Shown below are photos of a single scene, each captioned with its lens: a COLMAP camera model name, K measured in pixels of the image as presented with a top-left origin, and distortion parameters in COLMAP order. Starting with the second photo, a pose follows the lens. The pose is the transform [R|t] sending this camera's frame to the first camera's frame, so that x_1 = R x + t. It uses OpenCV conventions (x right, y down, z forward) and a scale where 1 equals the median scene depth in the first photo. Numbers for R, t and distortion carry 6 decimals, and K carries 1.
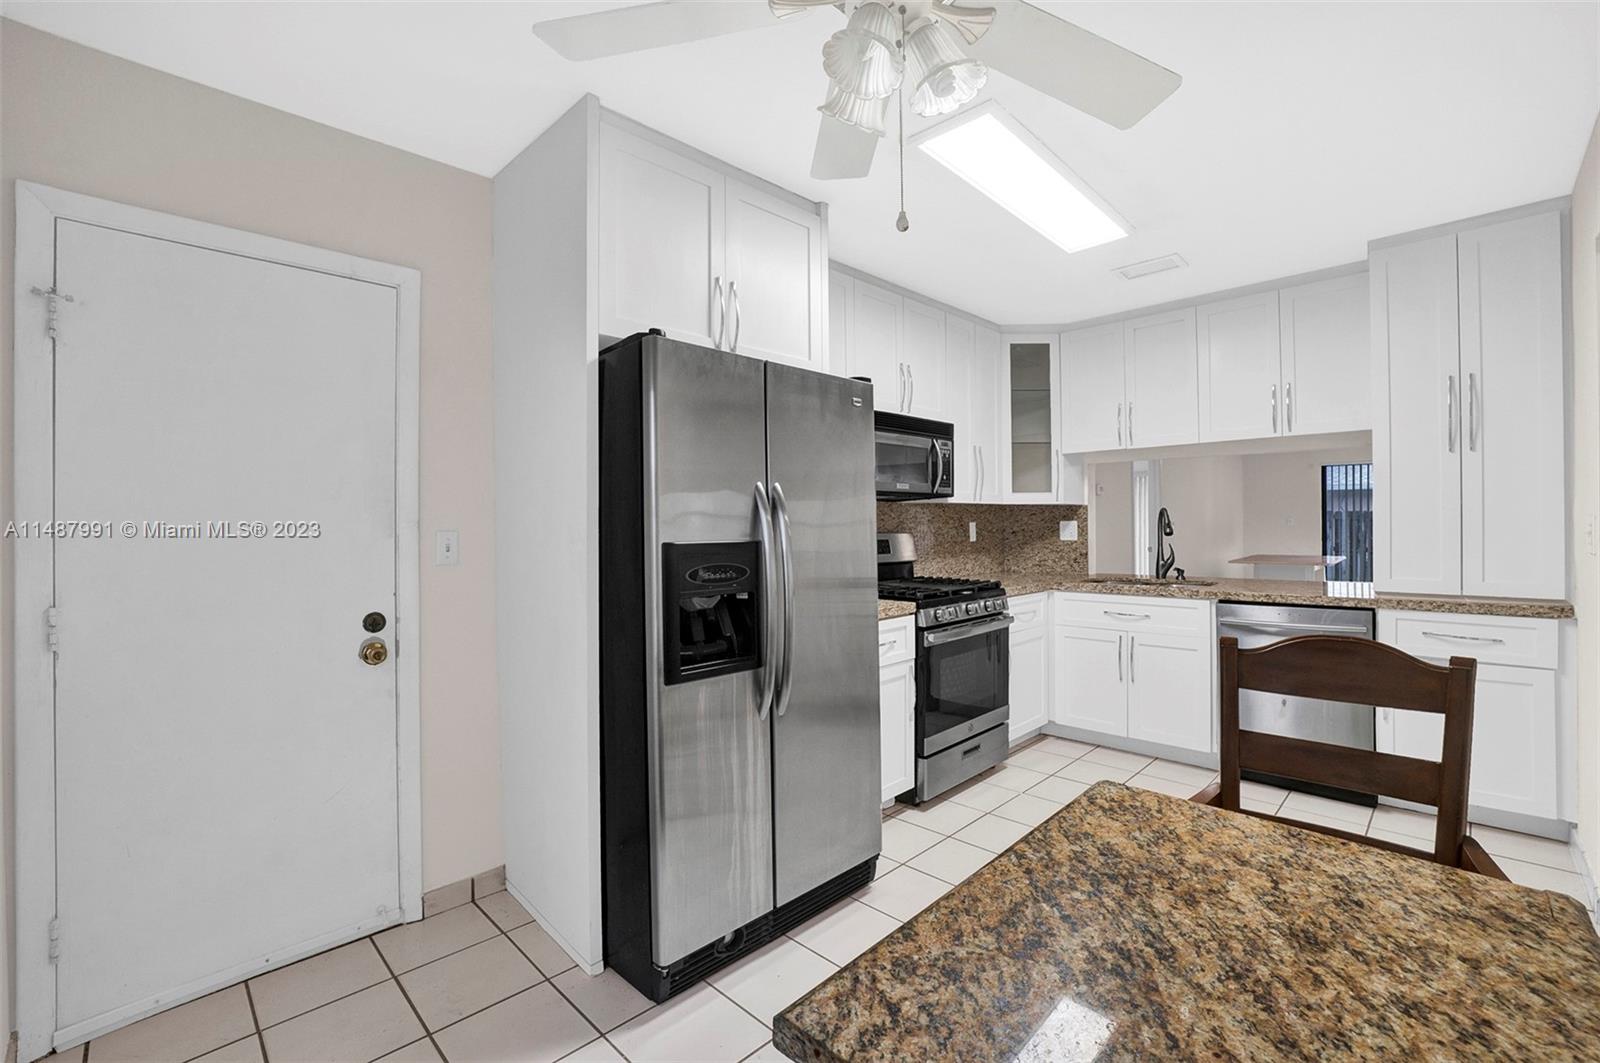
lens RADIAL K [[688.7, 0, 781.1], [0, 688.7, 527.5], [0, 0, 1]] dist [-0.047590, 0.010384]
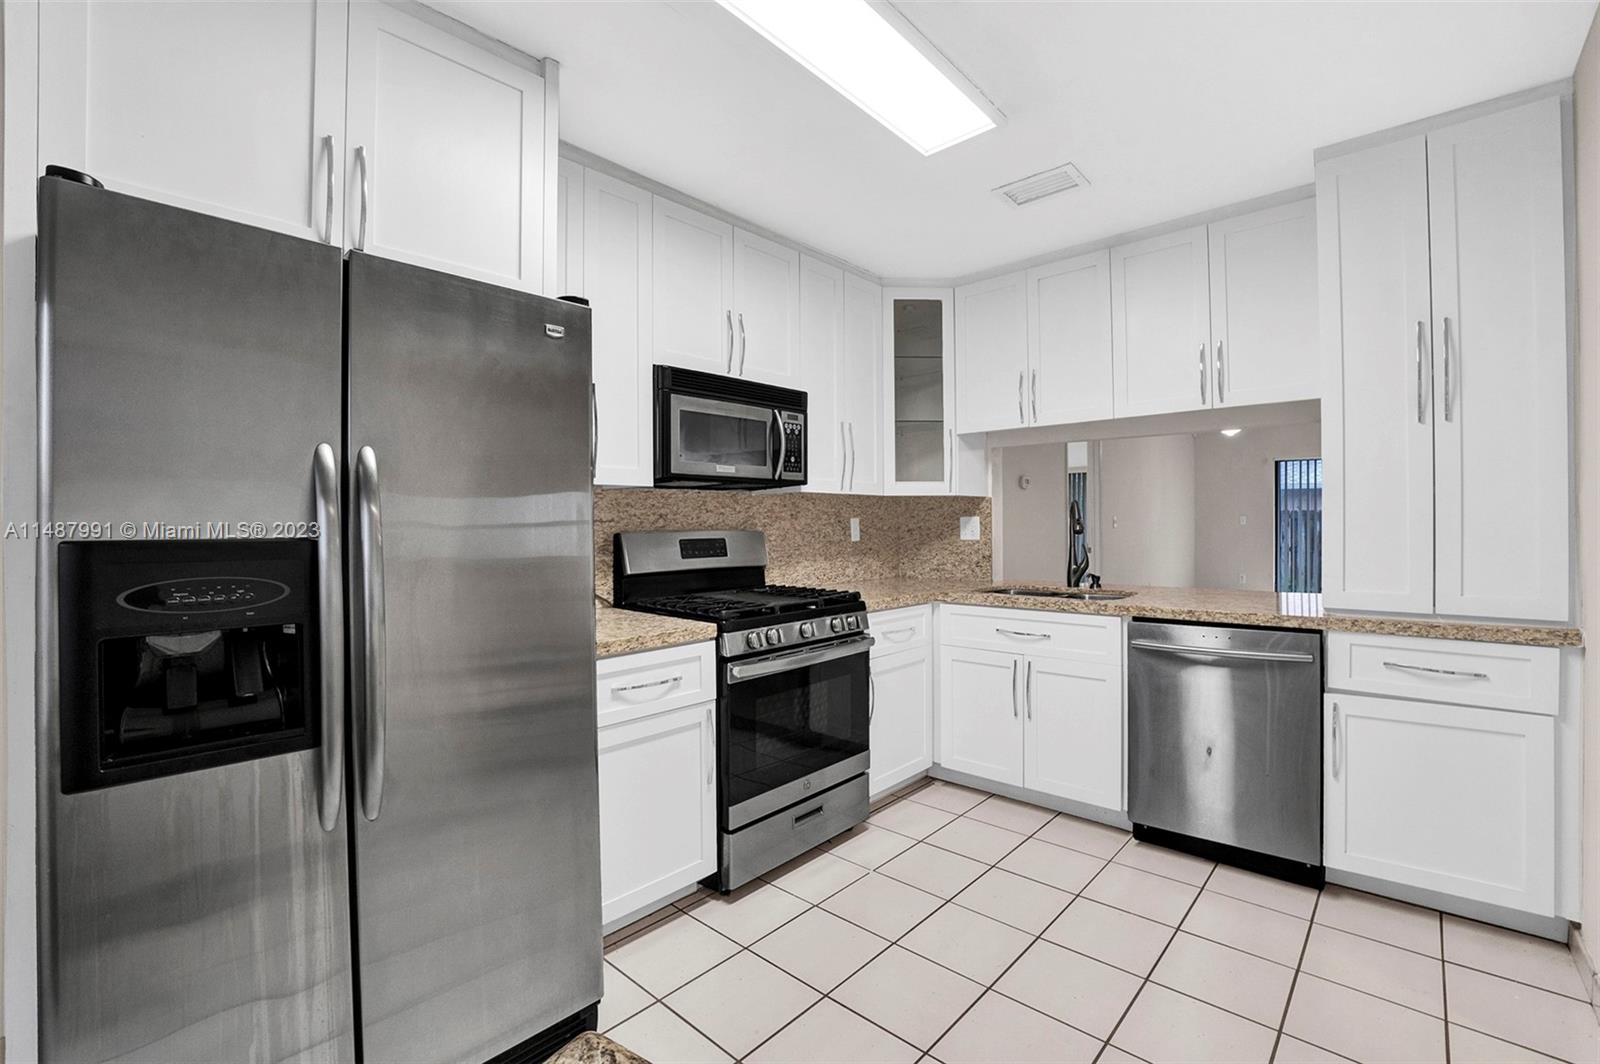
lens RADIAL K [[688.7, 0, 792.0], [0, 688.7, 526.0], [0, 0, 1]] dist [-0.047590, 0.010384]
pose [[0.998756, 0.003283, 0.049763, 0.222341], [-0.003211, 0.999994, -0.001522, 0.004861], [-0.049768, 0.001360, 0.998760, 0.239661]]
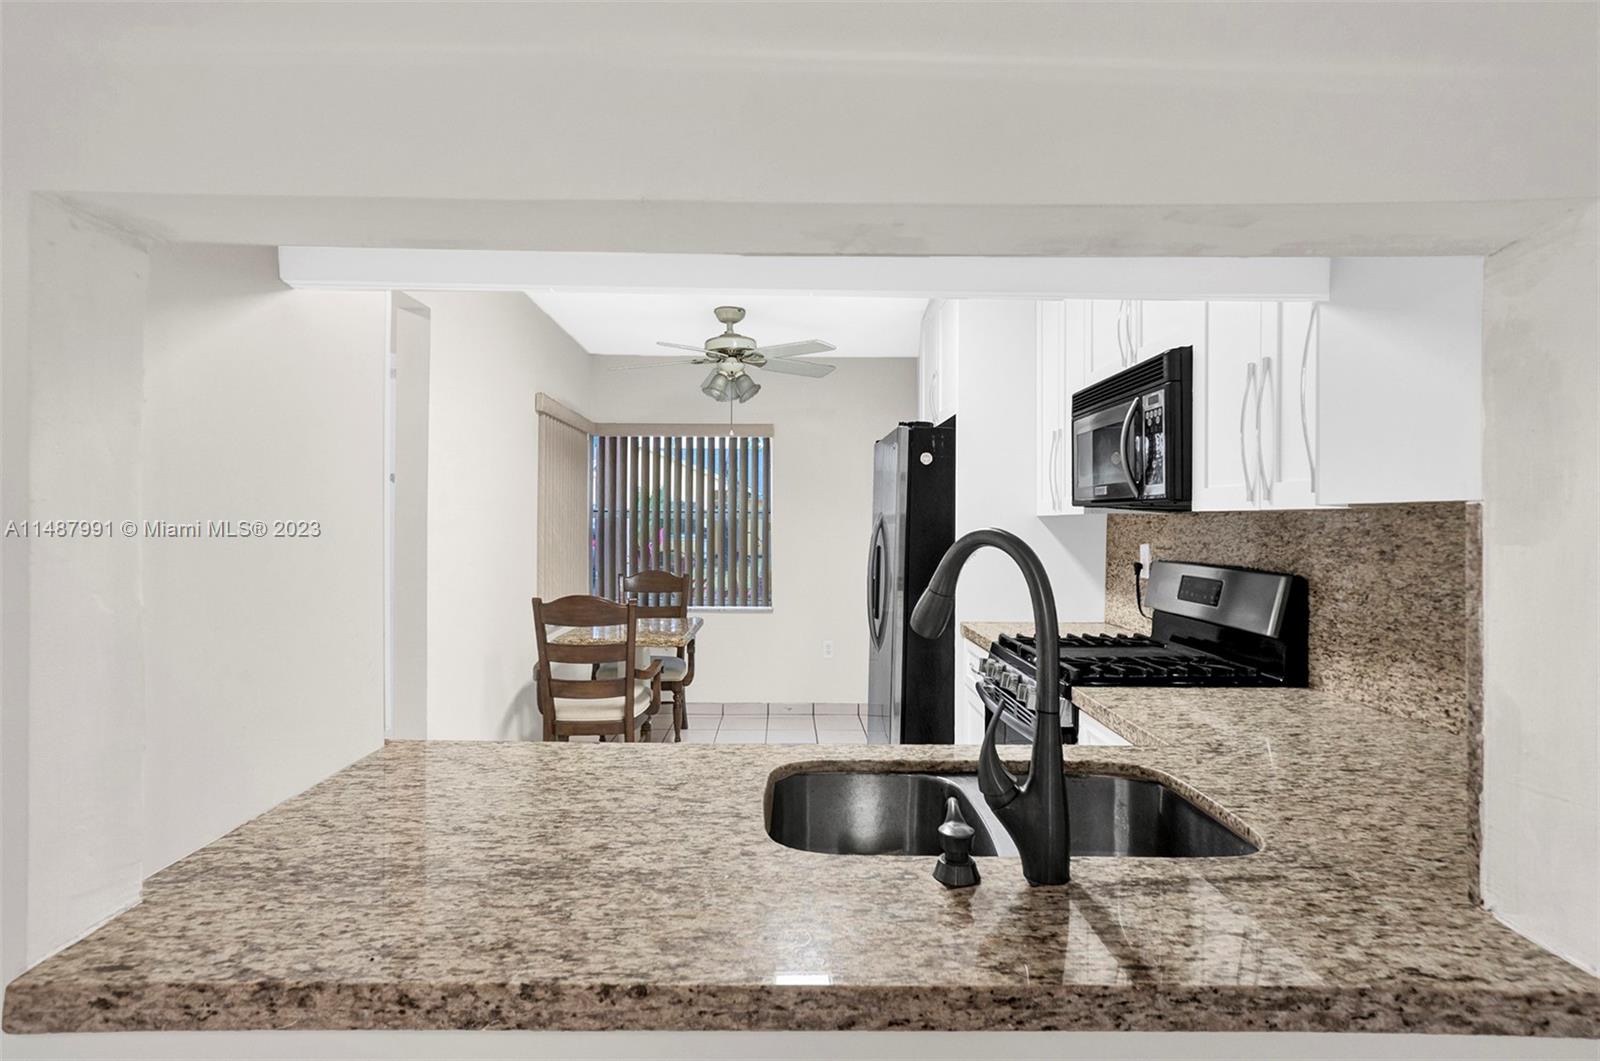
lens RADIAL K [[809.6, 0, 787.8], [0, 809.6, 530.2], [0, 0, 1]] dist [-0.002047, -0.000347]
pose [[-0.696207, 0.015574, -0.717672, 0.967127], [-0.002952, 0.999694, 0.024558, -0.041664], [0.717835, 0.019216, -0.695948, 1.370653]]
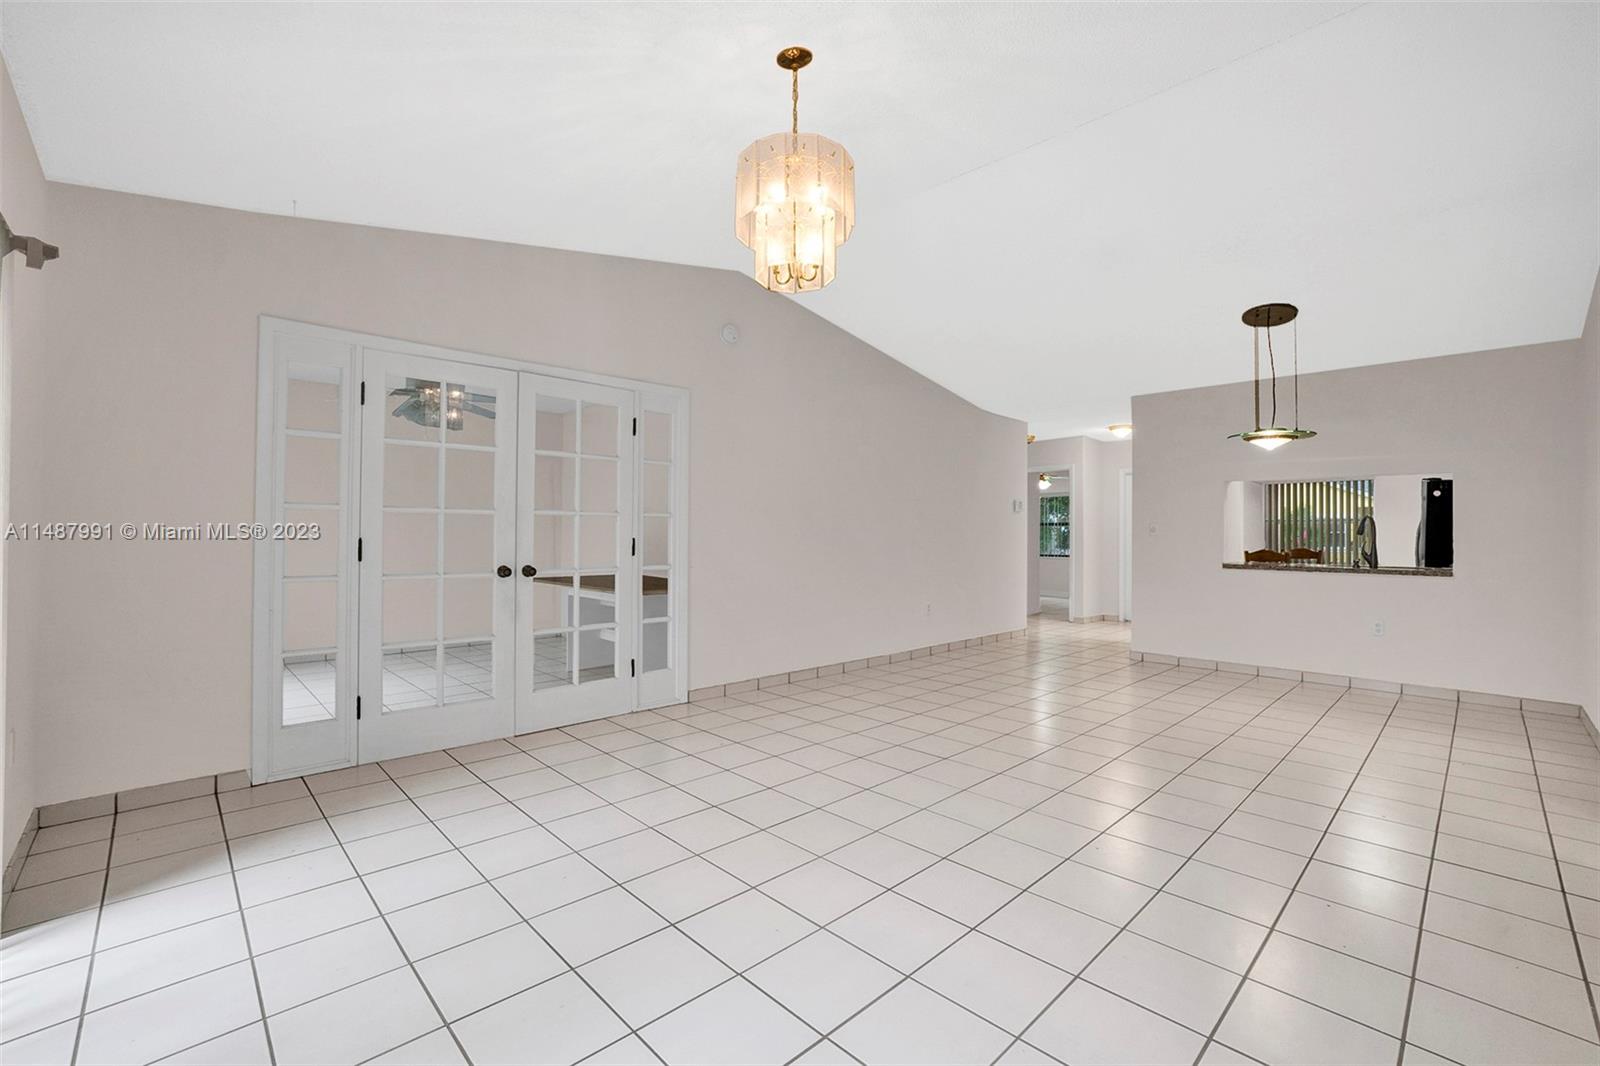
lens RADIAL K [[688.7, 0, 788.7], [0, 688.7, 522.8], [0, 0, 1]] dist [-0.047590, 0.010384]
pose [[-0.999873, -0.001962, 0.015786, 2.033290], [-0.002049, 0.999983, -0.005524, -0.004437], [-0.015775, -0.005556, -0.999860, 2.826879]]
